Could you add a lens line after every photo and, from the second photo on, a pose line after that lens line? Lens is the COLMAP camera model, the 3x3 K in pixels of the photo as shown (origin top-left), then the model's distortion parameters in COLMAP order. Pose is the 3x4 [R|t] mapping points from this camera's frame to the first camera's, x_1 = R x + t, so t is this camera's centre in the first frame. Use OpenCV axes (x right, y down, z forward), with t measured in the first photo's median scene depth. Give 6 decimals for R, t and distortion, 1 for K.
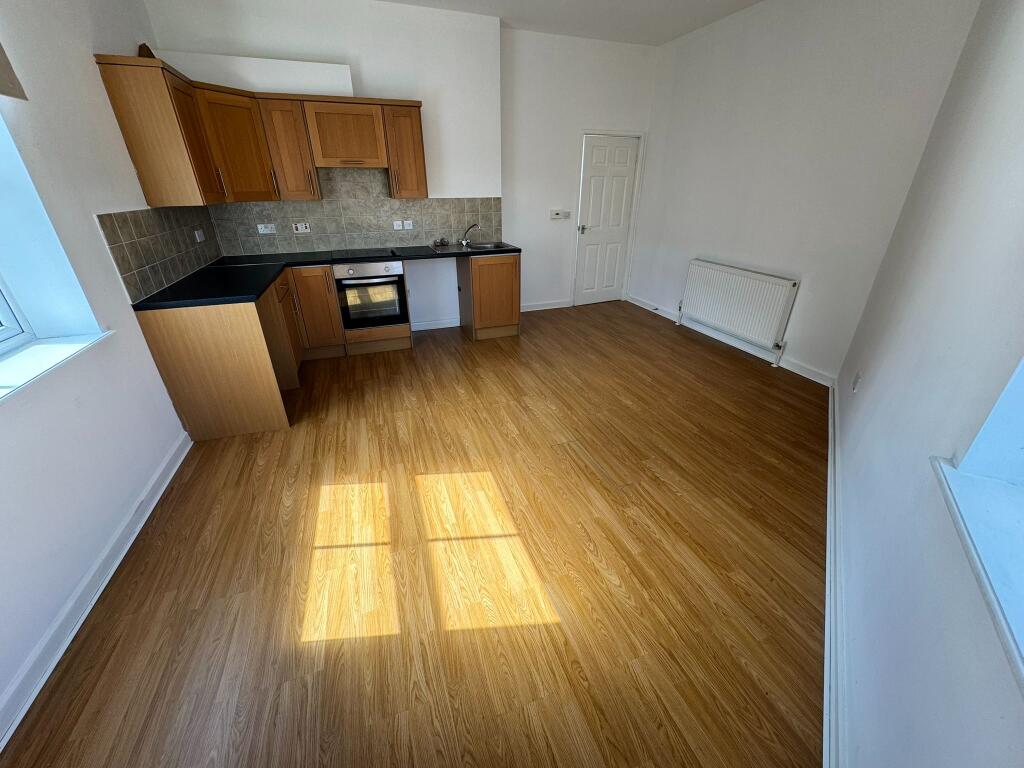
lens RADIAL K [[408.1, 0, 510.2], [0, 408.1, 382.2], [0, 0, 1]] dist [-0.001208, -0.000027]
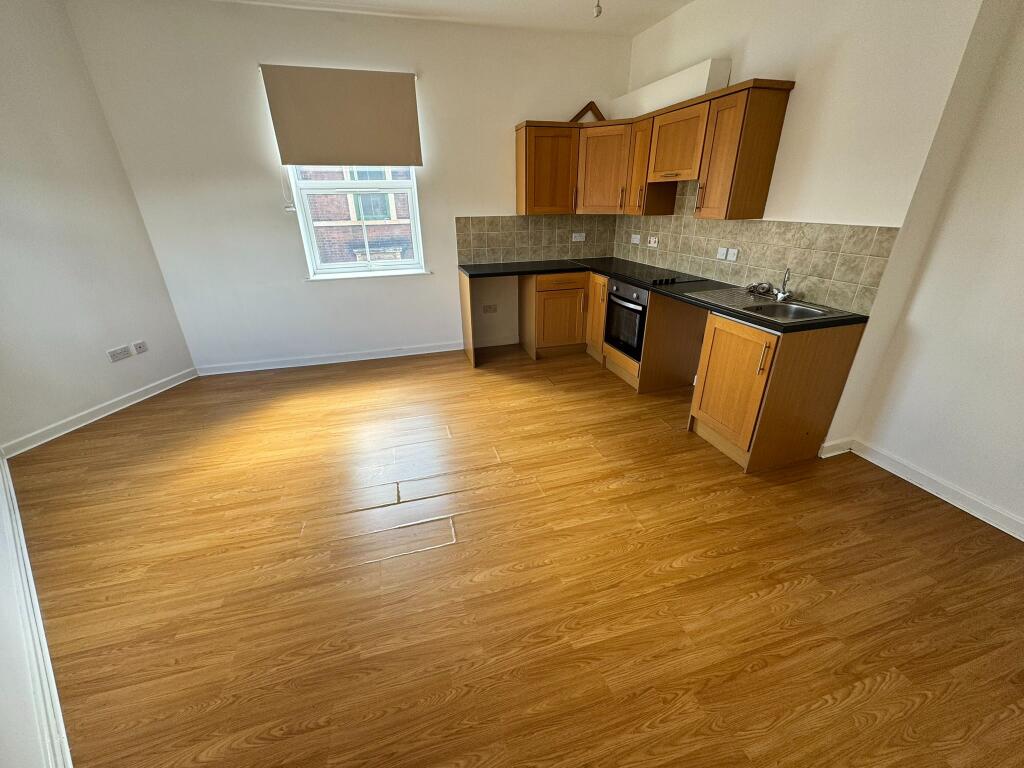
lens RADIAL K [[408.1, 0, 511.4], [0, 408.1, 383.6], [0, 0, 1]] dist [-0.001208, -0.000027]
pose [[-0.056187, 0.416295, -0.907492, 0.686684], [-0.425955, 0.812063, 0.398892, -0.416872], [0.902998, 0.408964, 0.131696, 0.833936]]
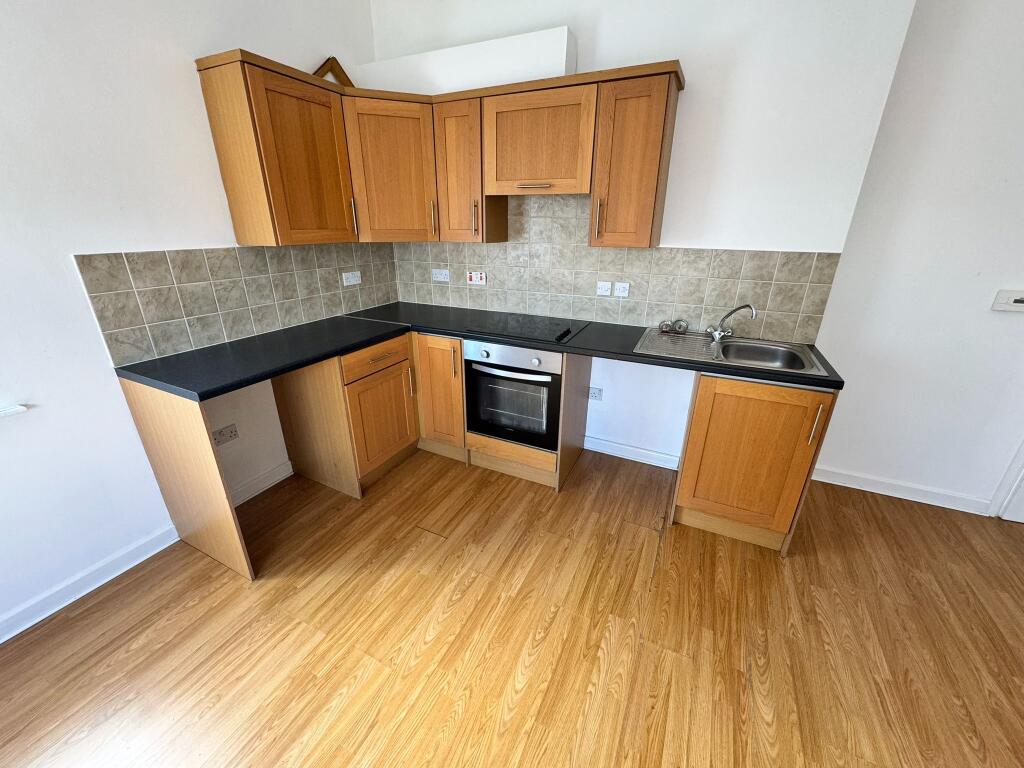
lens RADIAL K [[408.1, 0, 511.1], [0, 408.1, 383.3], [0, 0, 1]] dist [-0.001208, -0.000027]
pose [[0.701324, 0.271717, -0.659026, 0.078803], [-0.321132, 0.945806, 0.048214, -0.306341], [0.636412, 0.177820, 0.750573, 0.629492]]
